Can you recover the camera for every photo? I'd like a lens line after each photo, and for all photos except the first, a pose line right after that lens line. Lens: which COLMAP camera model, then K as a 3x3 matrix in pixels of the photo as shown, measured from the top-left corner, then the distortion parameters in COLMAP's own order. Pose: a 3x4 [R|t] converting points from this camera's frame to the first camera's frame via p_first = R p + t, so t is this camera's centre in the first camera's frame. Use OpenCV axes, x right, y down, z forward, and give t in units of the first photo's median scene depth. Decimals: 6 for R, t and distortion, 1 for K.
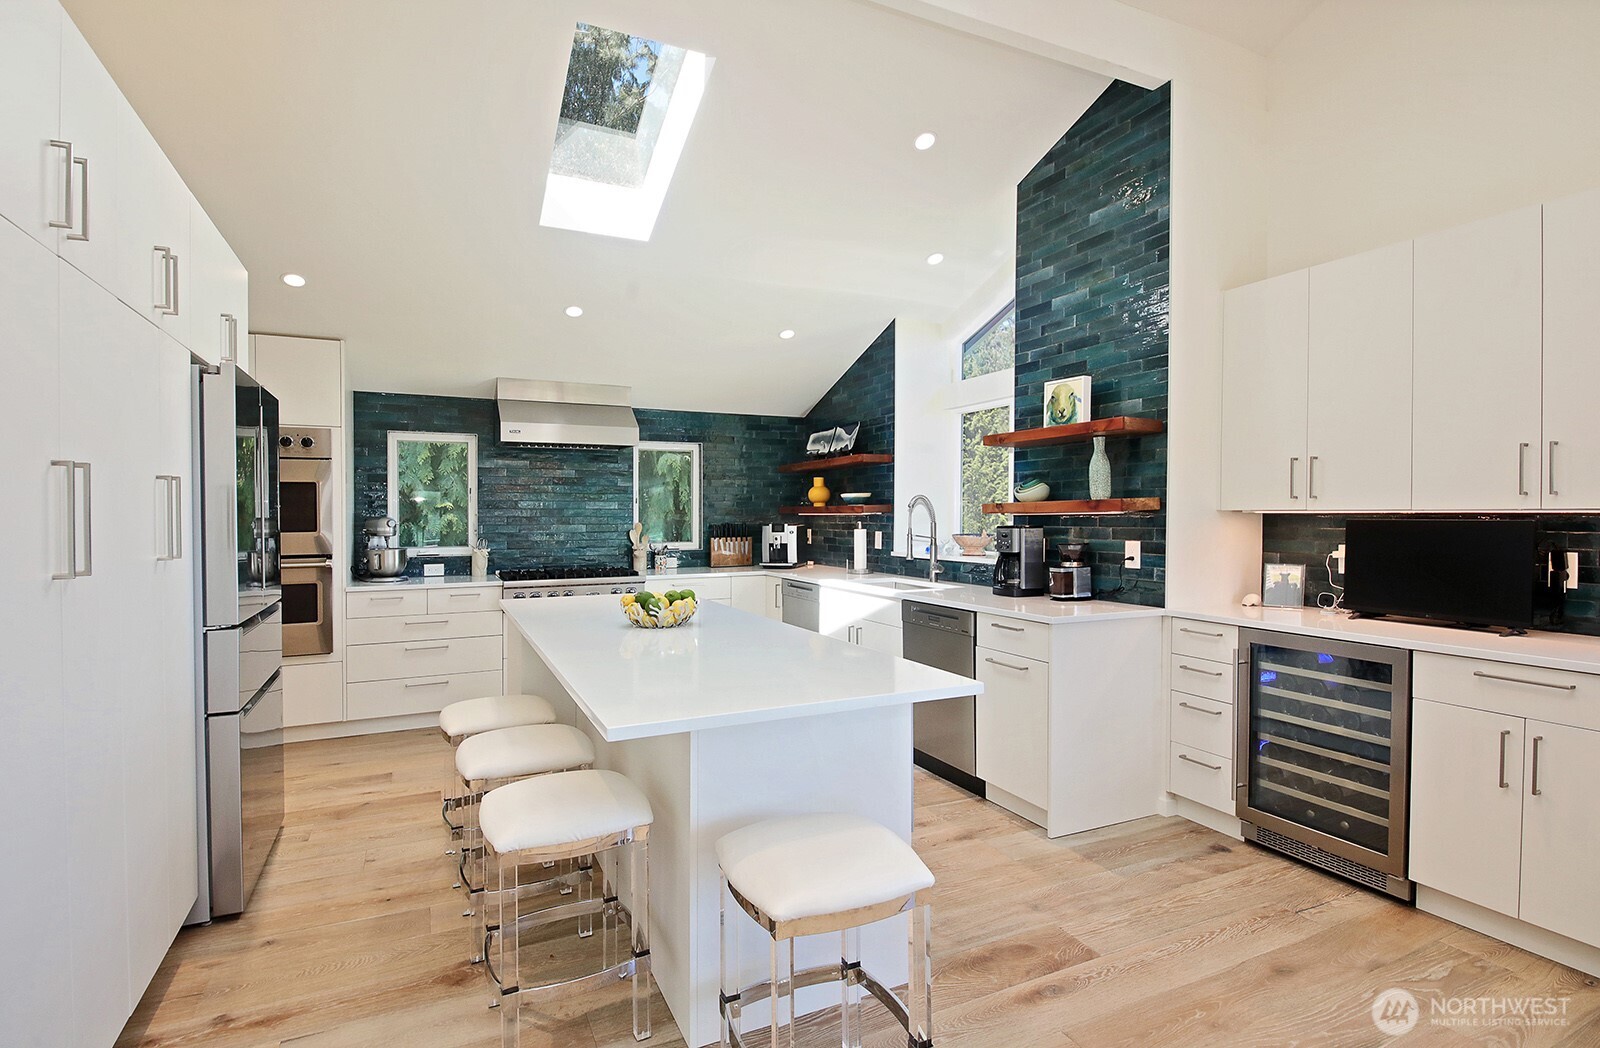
lens RADIAL K [[789.6, 0, 800.0], [0, 789.6, 525.6], [0, 0, 1]] dist [-0.002815, -0.000224]
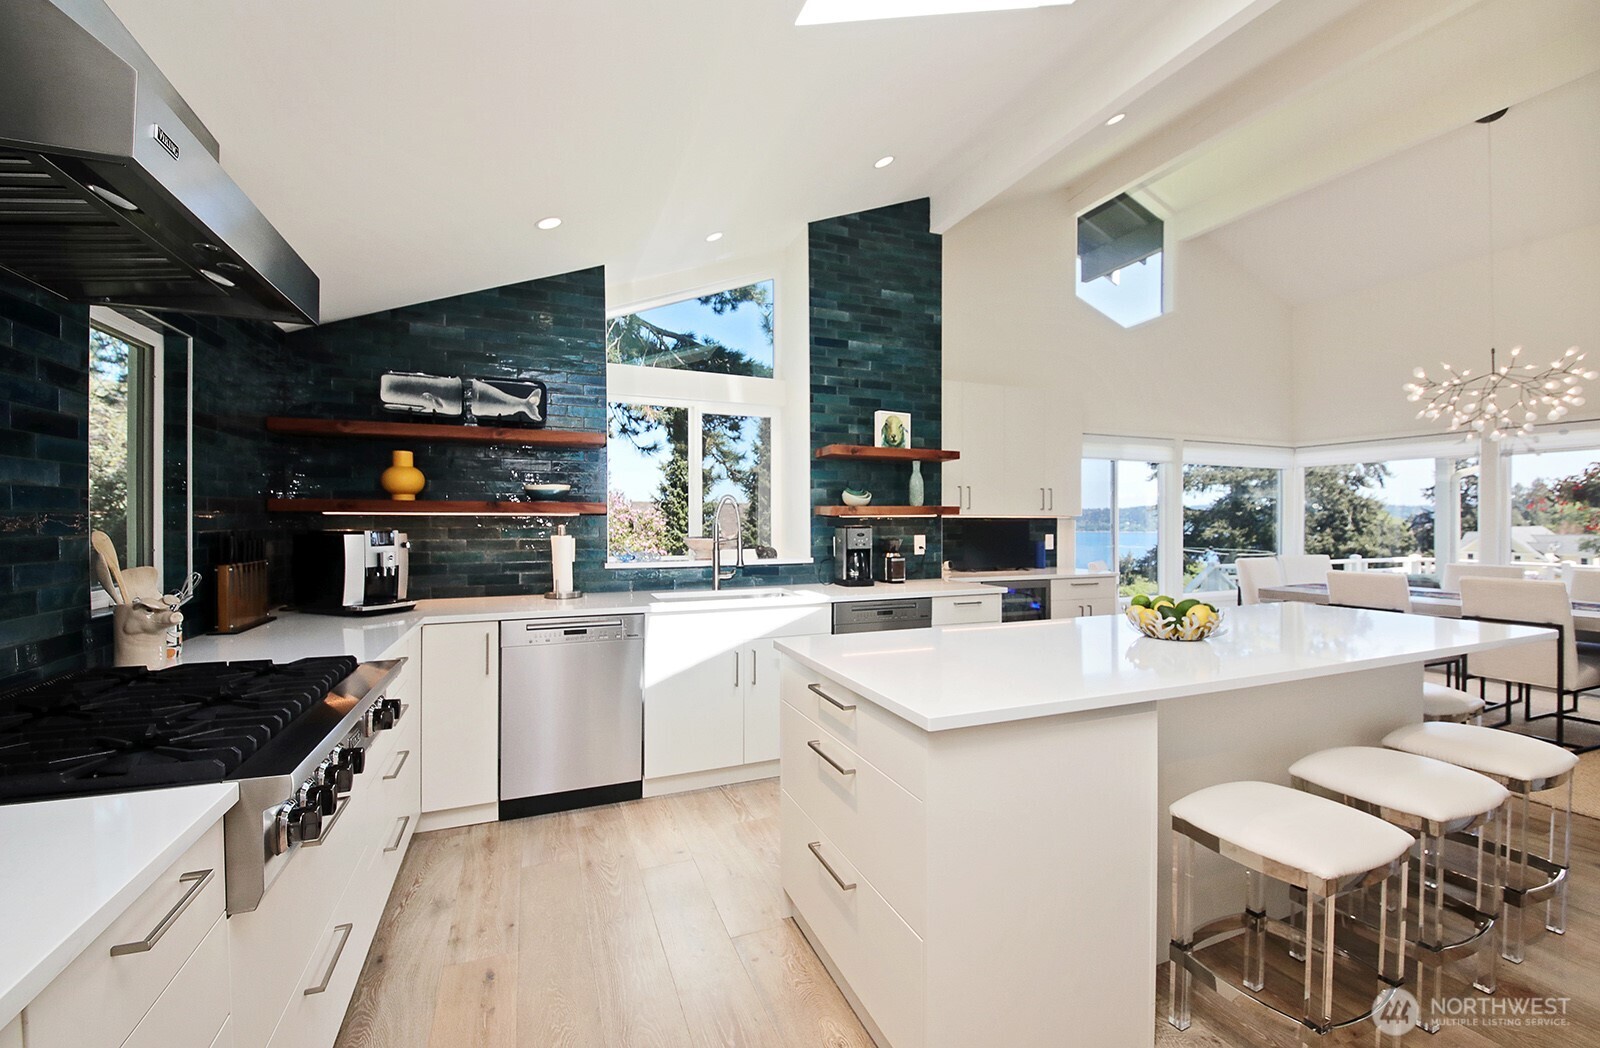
lens RADIAL K [[647.9, 0, 800.8], [0, 647.9, 524.7], [0, 0, 1]] dist [0.018366, 0.000037]
pose [[0.046074, -0.000442, 0.998938, -0.682879], [0.013700, 0.999906, -0.000189, -0.002991], [-0.998844, 0.013694, 0.046076, 1.028951]]
